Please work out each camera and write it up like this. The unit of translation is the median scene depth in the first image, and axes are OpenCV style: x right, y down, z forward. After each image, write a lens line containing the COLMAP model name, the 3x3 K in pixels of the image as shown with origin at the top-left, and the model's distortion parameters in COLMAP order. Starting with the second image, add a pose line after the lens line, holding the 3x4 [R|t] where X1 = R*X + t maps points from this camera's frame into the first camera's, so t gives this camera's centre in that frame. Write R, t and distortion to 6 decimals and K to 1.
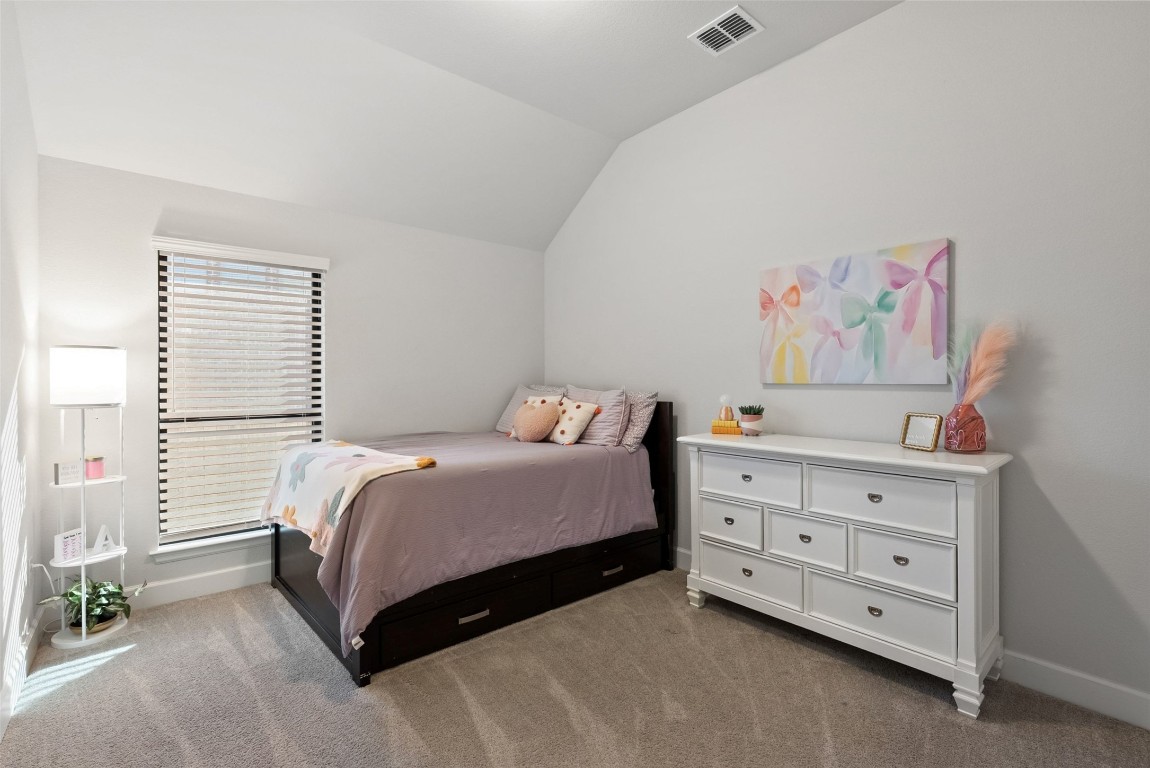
lens RADIAL K [[523.1, 0, 575.0], [0, 523.1, 384.0], [0, 0, 1]] dist [-0.001769, -0.000379]
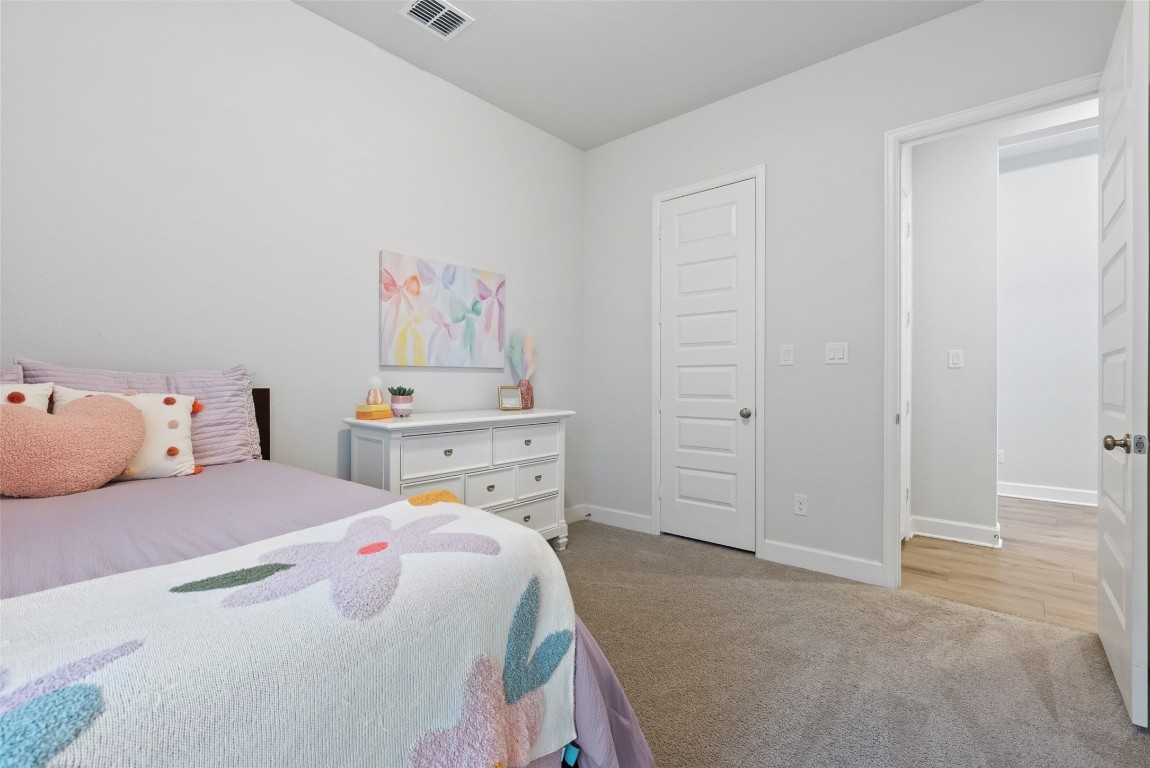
lens RADIAL K [[523.1, 0, 575.0], [0, 523.1, 384.0], [0, 0, 1]] dist [-0.001769, -0.000379]
pose [[-0.161796, -0.005249, 0.986810, -0.760639], [0.008221, 0.999944, 0.006666, 0.034797], [-0.986790, 0.009191, -0.161744, 0.912232]]
